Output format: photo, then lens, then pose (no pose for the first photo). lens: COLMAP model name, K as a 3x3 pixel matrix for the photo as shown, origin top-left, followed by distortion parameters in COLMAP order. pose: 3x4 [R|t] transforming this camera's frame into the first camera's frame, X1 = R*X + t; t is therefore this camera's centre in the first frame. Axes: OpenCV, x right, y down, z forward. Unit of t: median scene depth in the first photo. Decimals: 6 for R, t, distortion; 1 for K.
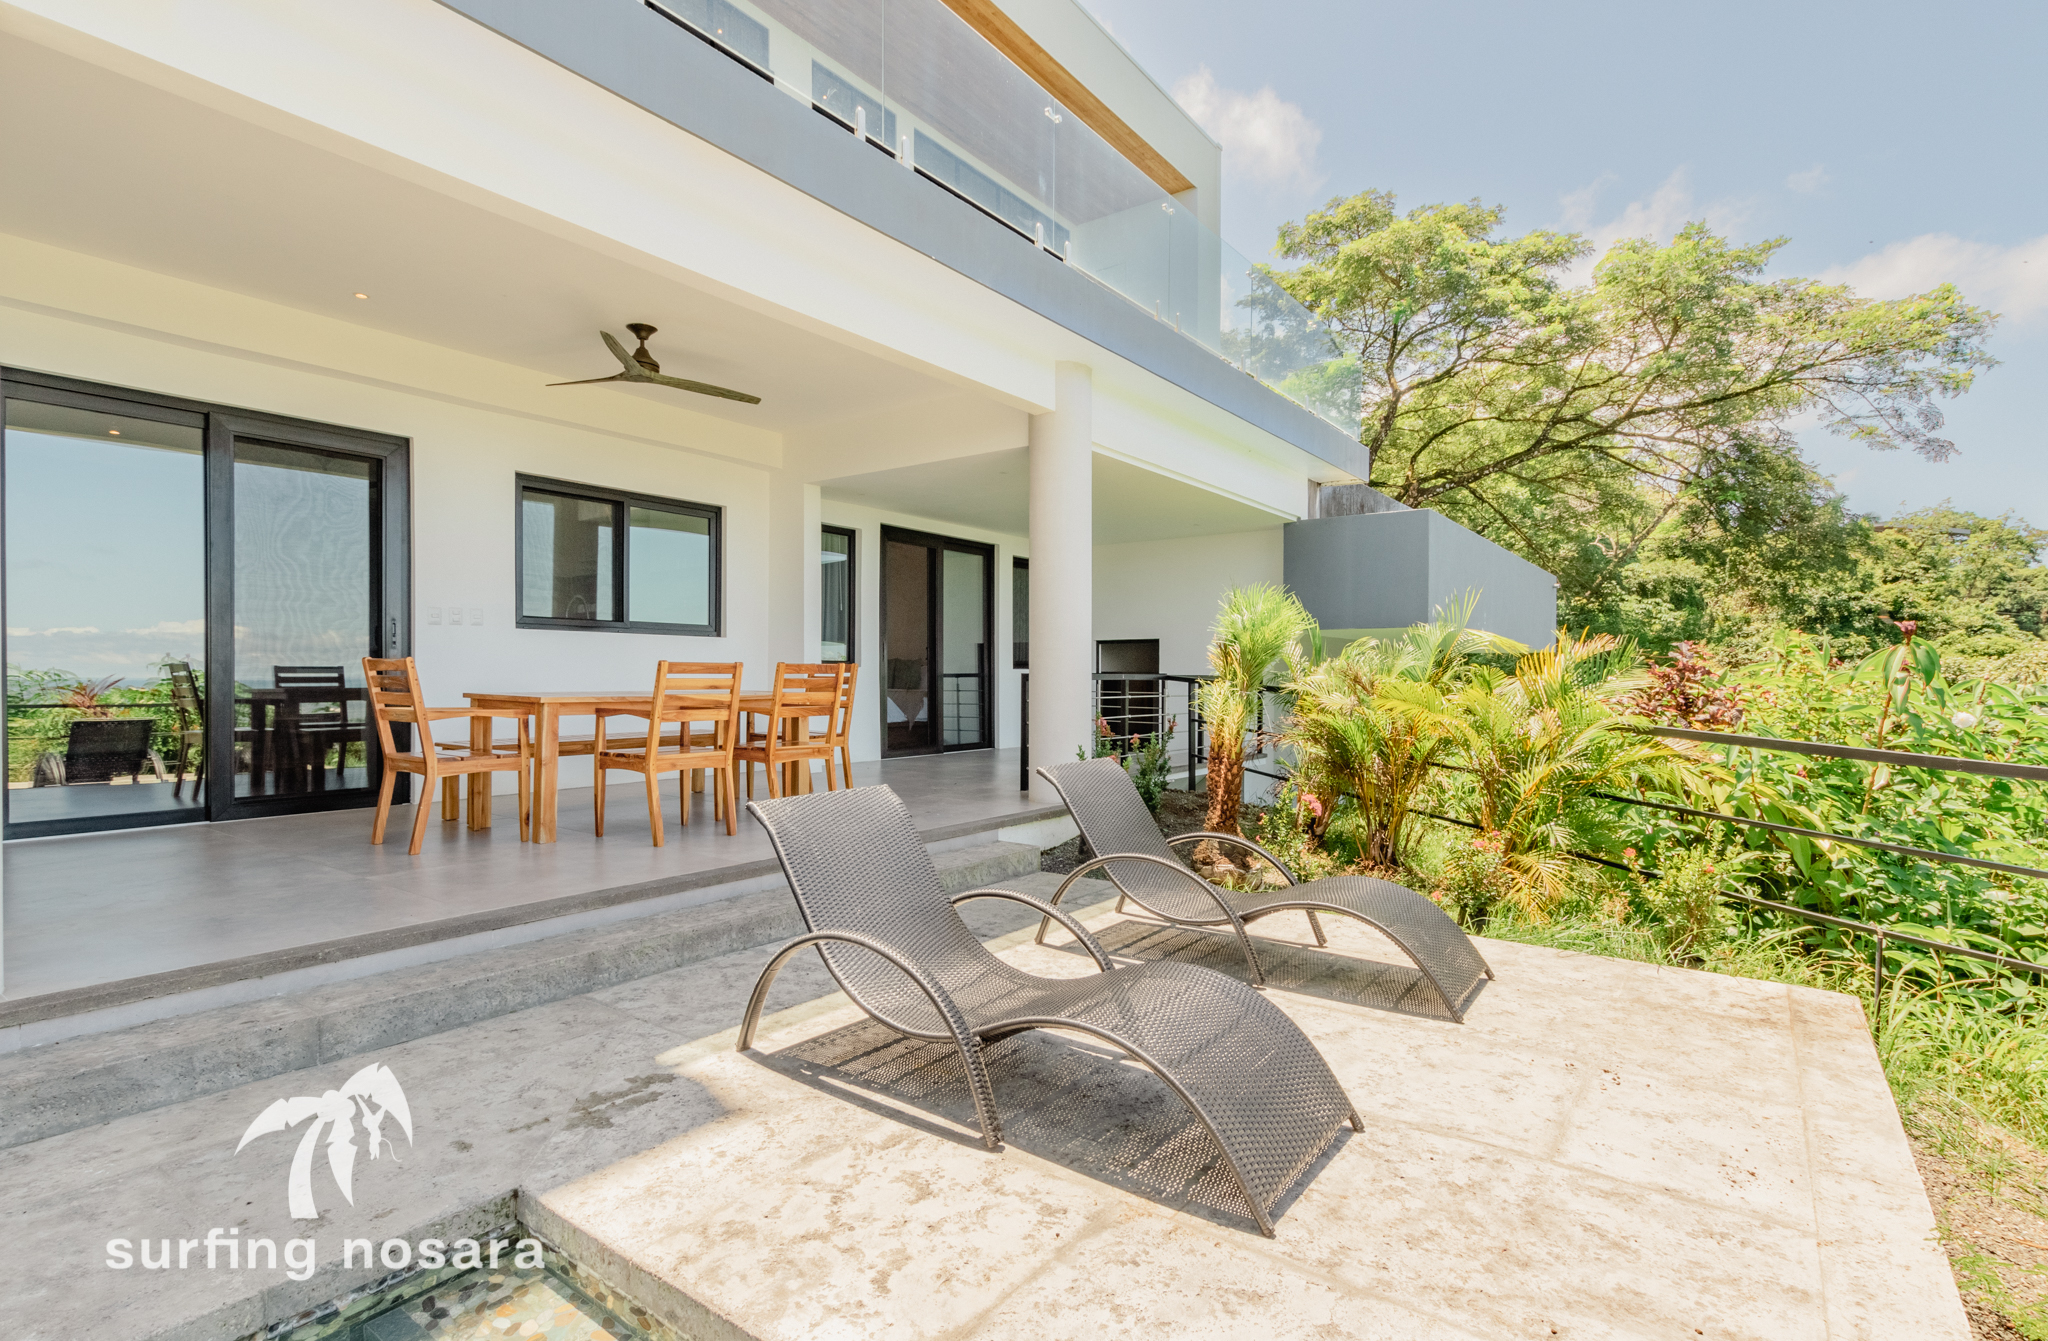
lens RADIAL K [[946.1, 0, 1024.5], [0, 946.1, 673.9], [0, 0, 1]] dist [0.002549, -0.000033]
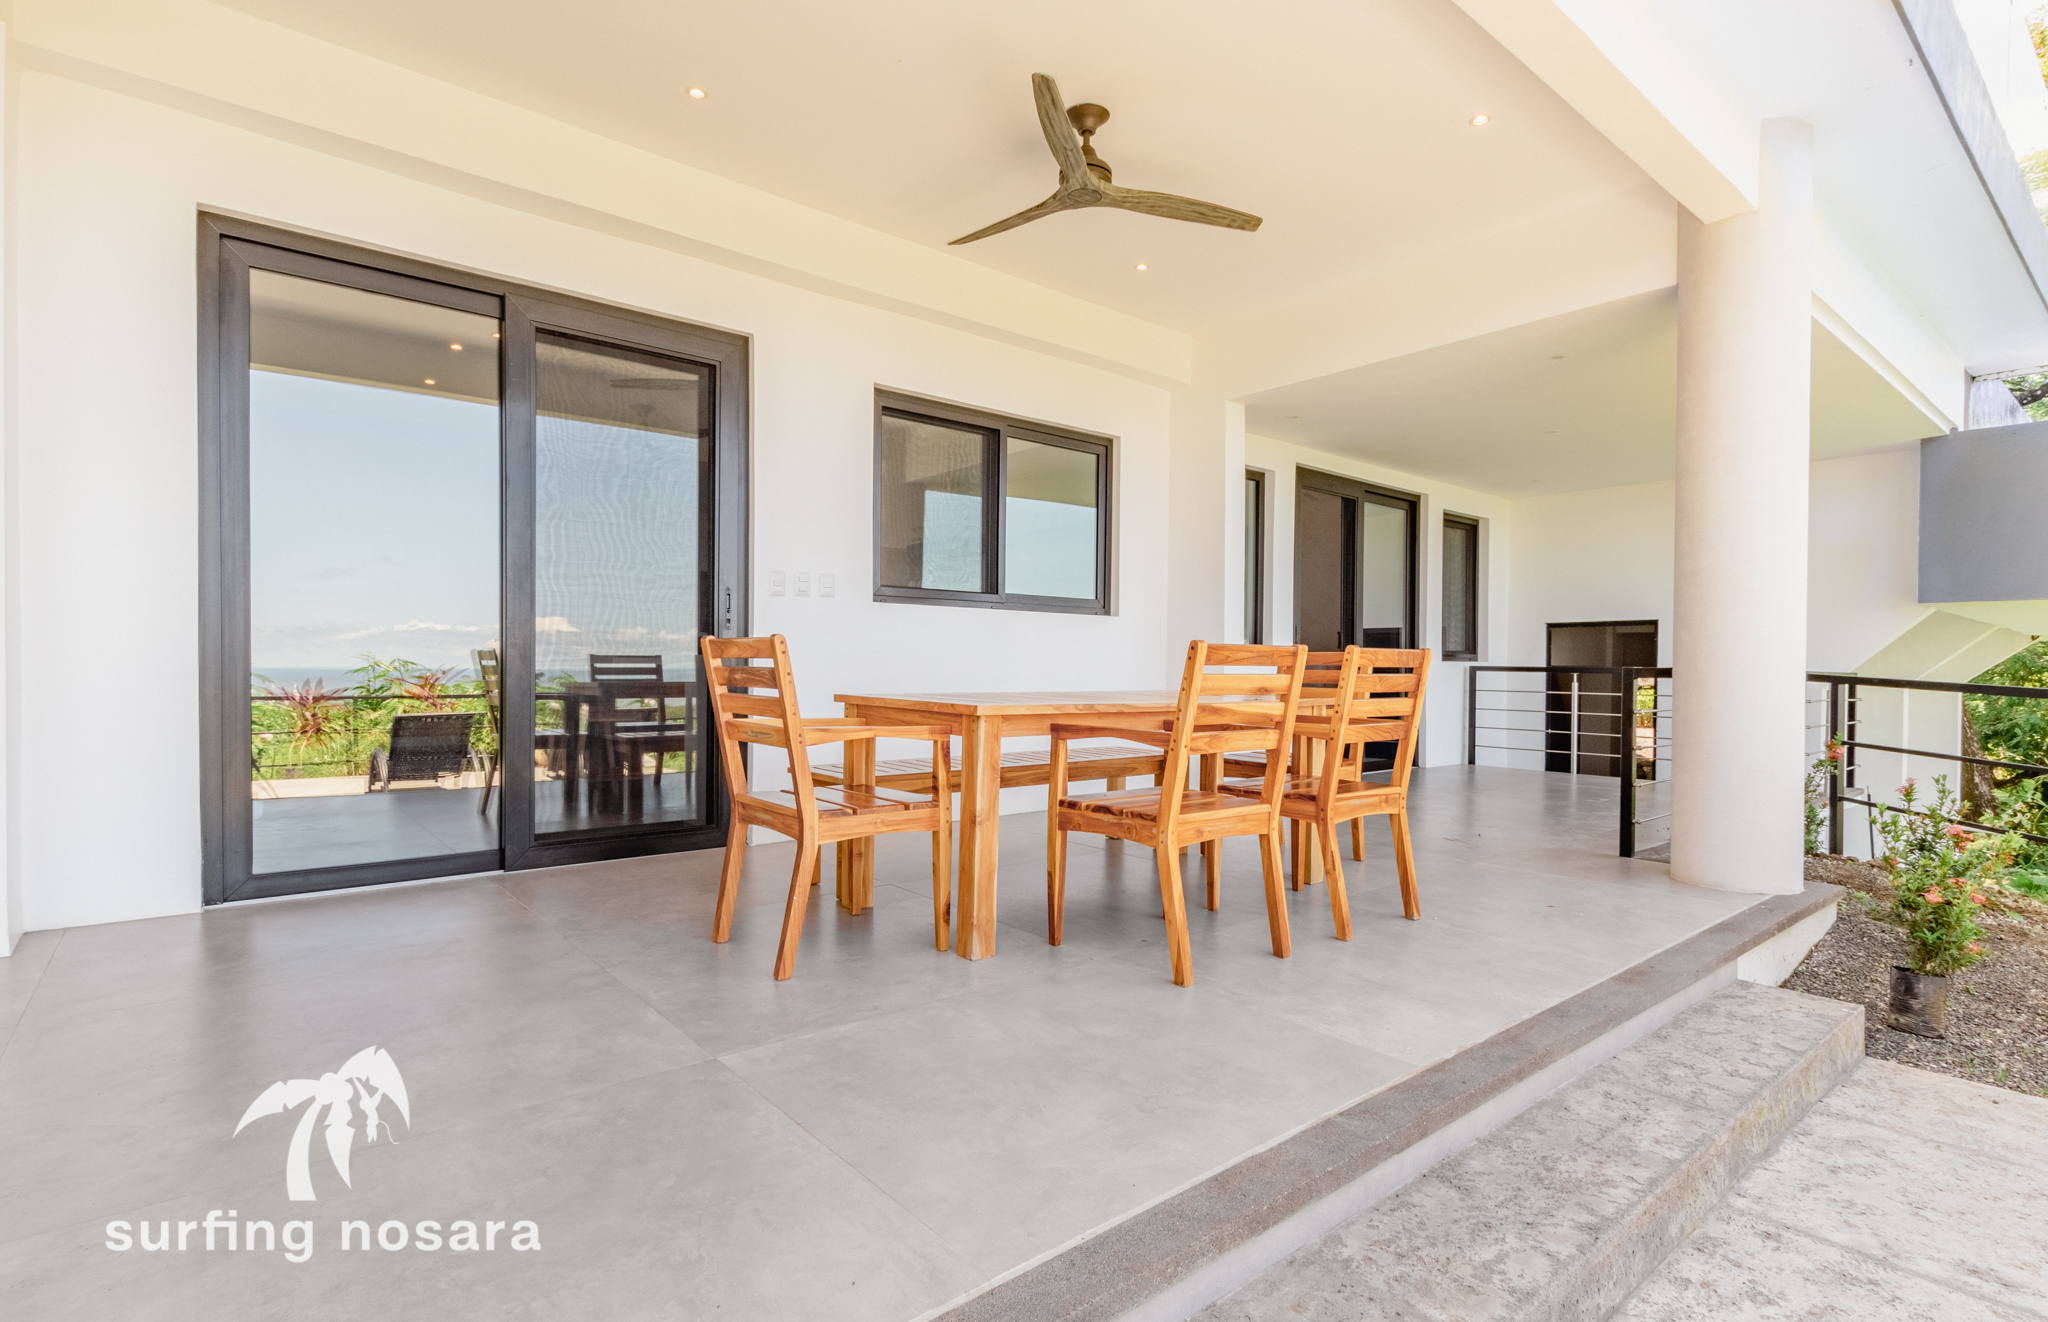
lens RADIAL K [[946.1, 0, 1022.9], [0, 946.1, 668.4], [0, 0, 1]] dist [0.002549, -0.000033]
pose [[0.968866, 0.005528, -0.247522, -0.255656], [-0.005450, 0.999985, 0.000998, 0.001253], [0.247524, 0.000382, 0.968882, 0.339233]]
